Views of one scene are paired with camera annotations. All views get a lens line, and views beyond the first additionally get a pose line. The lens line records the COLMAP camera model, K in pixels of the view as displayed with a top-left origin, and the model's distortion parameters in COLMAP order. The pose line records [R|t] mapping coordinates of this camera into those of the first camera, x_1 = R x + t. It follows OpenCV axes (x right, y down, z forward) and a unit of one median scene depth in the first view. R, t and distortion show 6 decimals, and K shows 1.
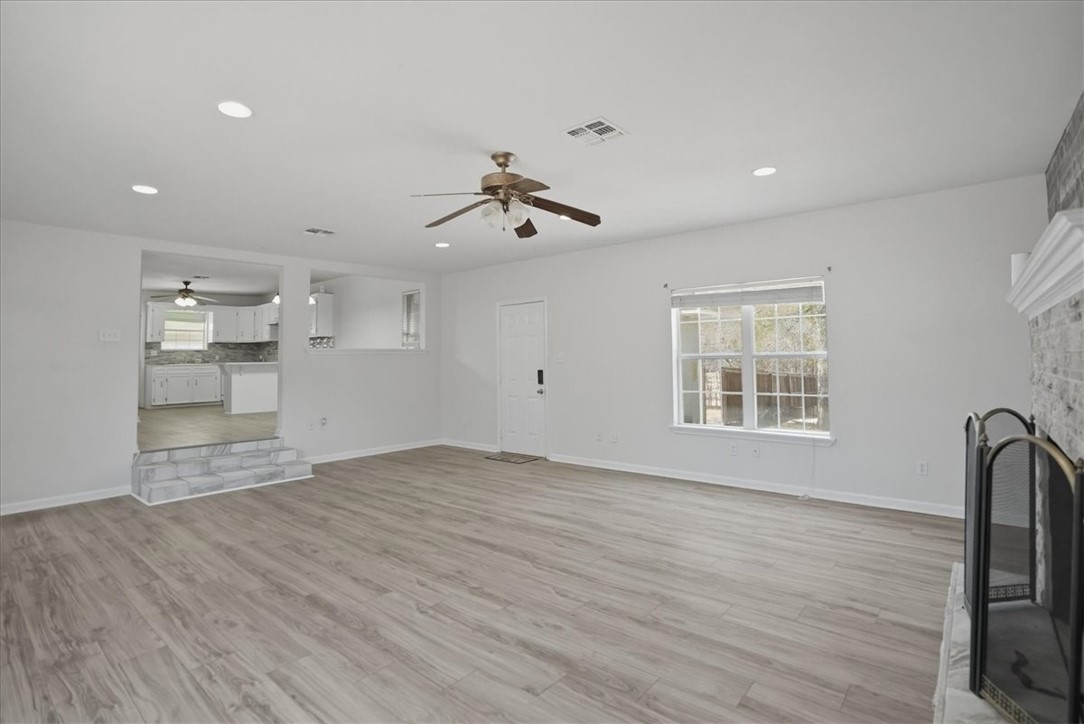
lens RADIAL K [[527.0, 0, 538.5], [0, 527.0, 364.7], [0, 0, 1]] dist [-0.065618, 0.027301]
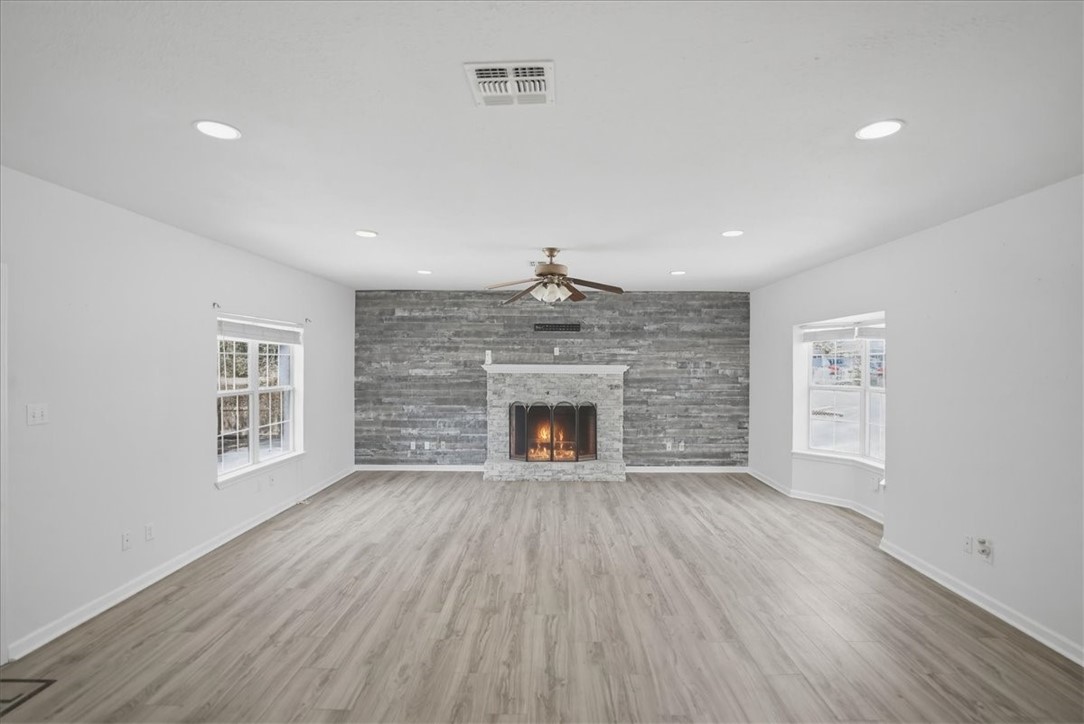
lens RADIAL K [[518.6, 0, 546.1], [0, 518.6, 365.8], [0, 0, 1]] dist [-0.067112, 0.024076]
pose [[-0.639824, 0.002973, 0.768516, -1.141459], [0.011066, 0.999924, 0.005345, -0.100787], [-0.768442, 0.011924, -0.639809, 1.908947]]
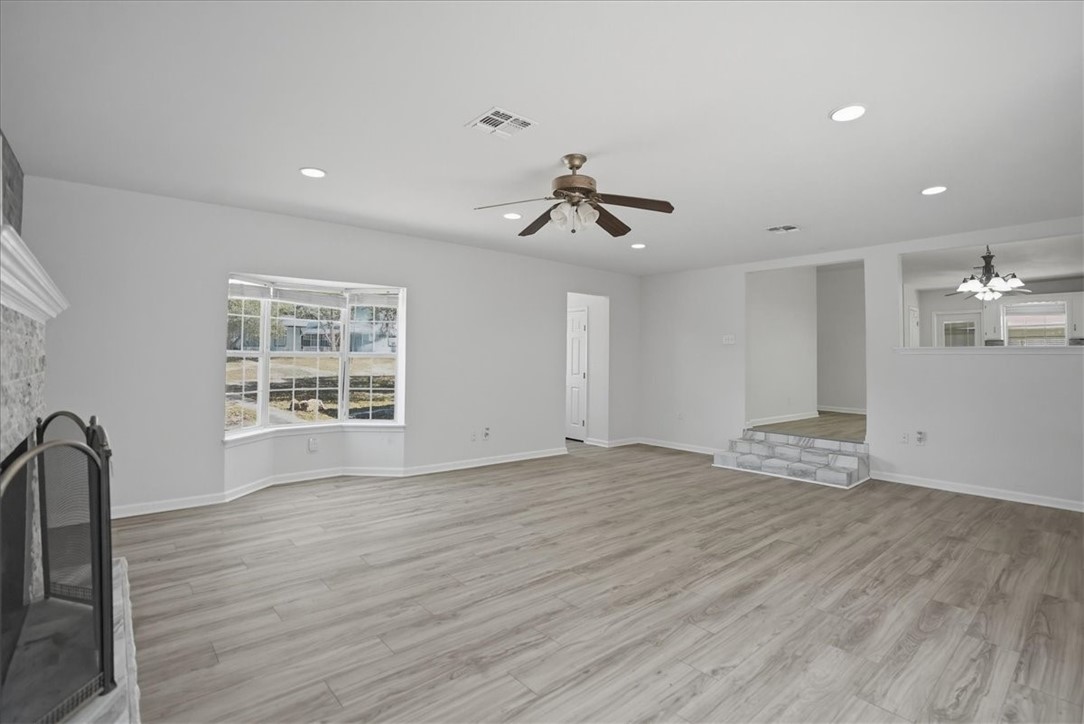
lens RADIAL K [[518.6, 0, 546.1], [0, 518.6, 365.8], [0, 0, 1]] dist [-0.067112, 0.024076]
pose [[-0.145878, 0.022689, -0.989042, 0.922566], [-0.017130, 0.999529, 0.025456, -0.022510], [0.989154, 0.020655, -0.145420, 1.092042]]
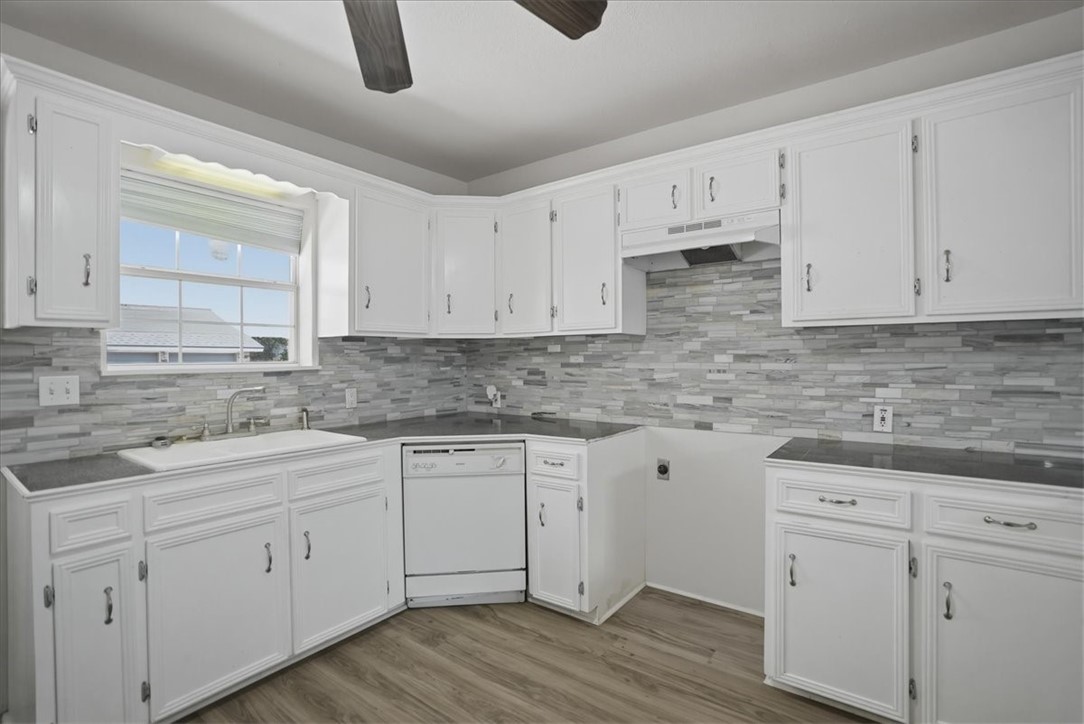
lens RADIAL K [[506.1, 0, 545.7], [0, 506.1, 360.1], [0, 0, 1]] dist [-0.073658, 0.032906]
pose [[0.996165, 0.011384, 0.086751, -2.048161], [-0.011023, 0.999929, -0.004634, -0.117870], [-0.086797, 0.003660, 0.996219, 2.803854]]
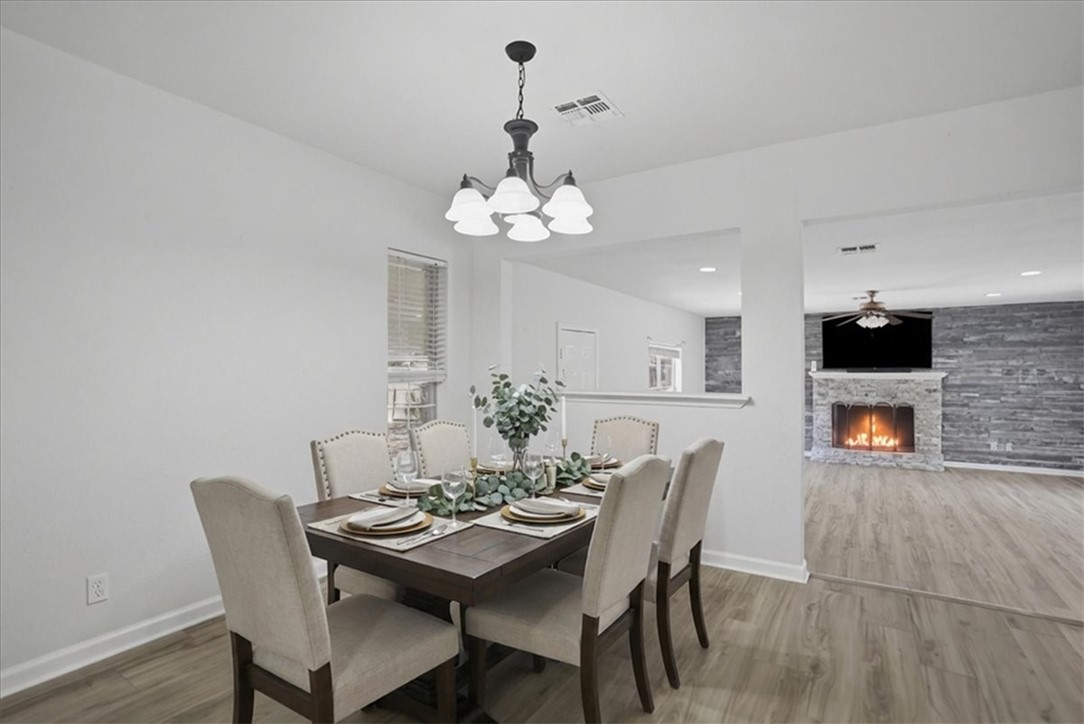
lens RADIAL K [[527.0, 0, 538.5], [0, 527.0, 364.7], [0, 0, 1]] dist [-0.065618, 0.027301]
pose [[-0.145251, 0.017904, 0.989233, -1.854873], [0.012134, 0.999793, -0.016314, -0.107963], [-0.989320, 0.009634, -0.145438, 2.570677]]
